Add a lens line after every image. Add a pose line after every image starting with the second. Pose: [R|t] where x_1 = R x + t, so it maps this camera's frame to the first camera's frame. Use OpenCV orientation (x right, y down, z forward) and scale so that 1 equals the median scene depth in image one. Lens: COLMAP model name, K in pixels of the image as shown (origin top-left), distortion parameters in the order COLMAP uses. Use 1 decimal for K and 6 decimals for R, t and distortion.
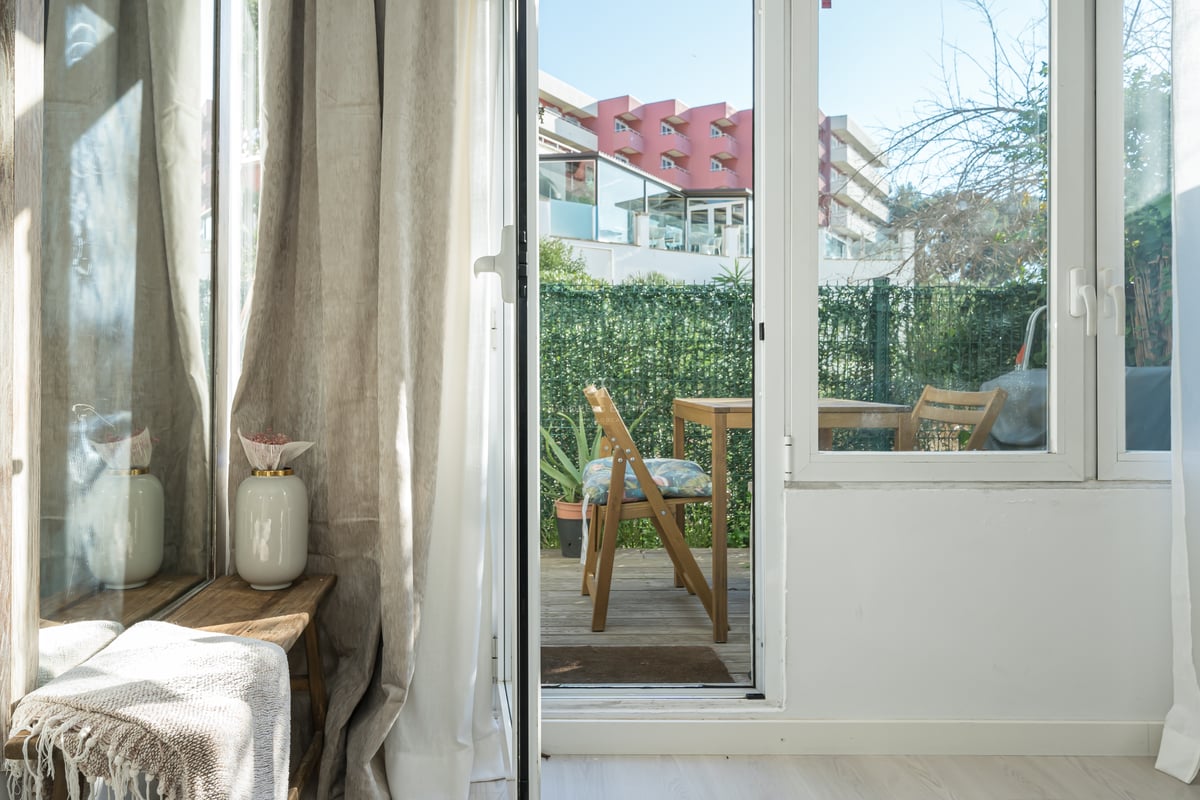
lens RADIAL K [[997.3, 0, 598.0], [0, 997.3, 369.4], [0, 0, 1]] dist [-0.003884, -0.002854]
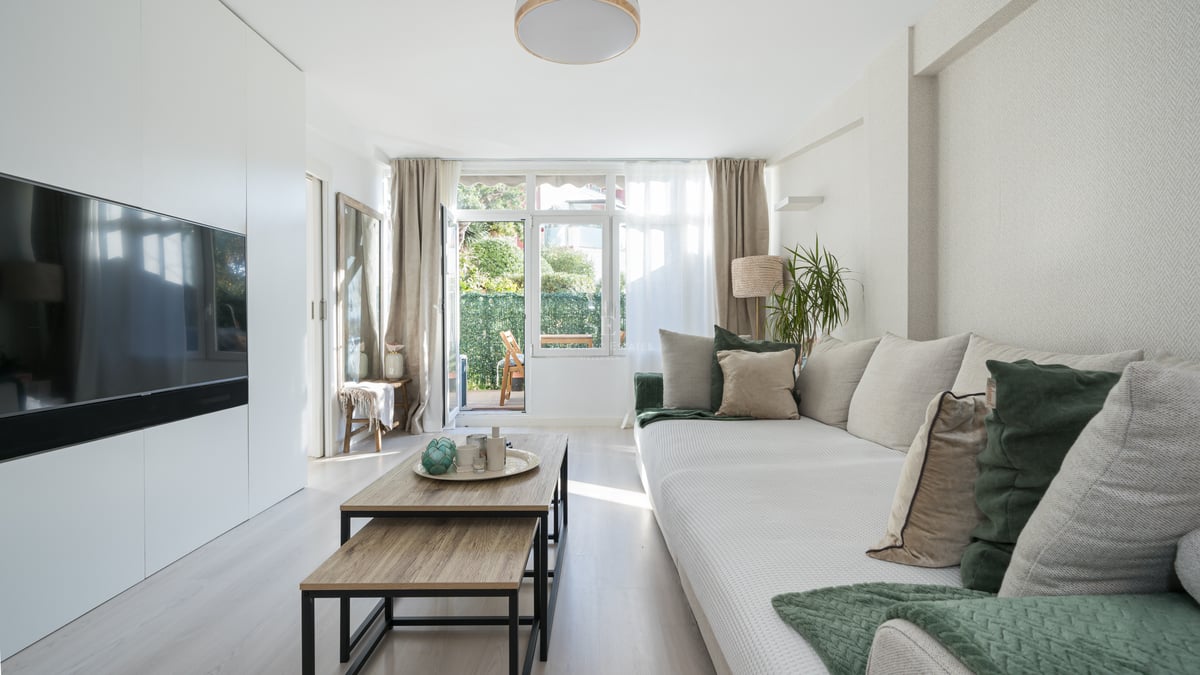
lens RADIAL K [[575.2, 0, 627.7], [0, 575.2, 338.6], [0, 0, 1]] dist [0.000094, -0.000062]
pose [[0.999907, -0.004343, 0.012932, 0.613142], [0.003903, 0.999420, 0.033837, -0.031778], [-0.013072, -0.033784, 0.999344, -1.400075]]
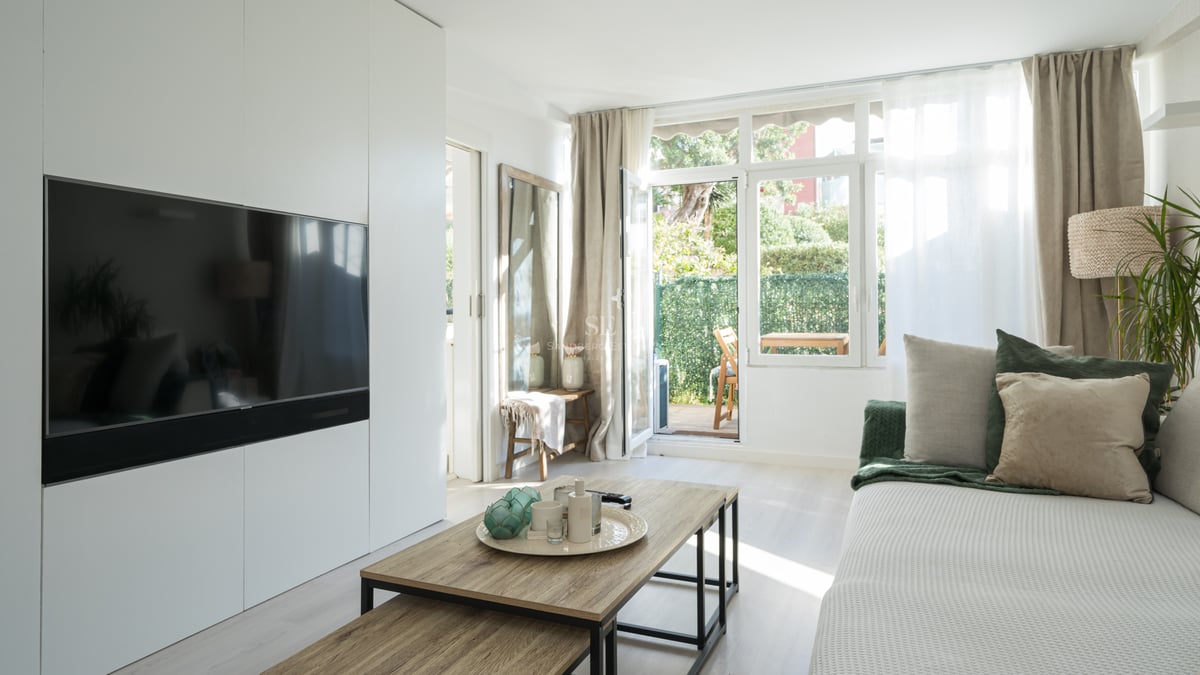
lens RADIAL K [[759.9, 0, 597.3], [0, 759.9, 315.0], [0, 0, 1]] dist [0.005233, 0.001897]
pose [[0.910259, -0.003740, -0.414022, 0.793256], [0.008909, 0.999905, 0.010554, -0.059043], [0.413943, -0.013295, 0.910205, -1.262157]]
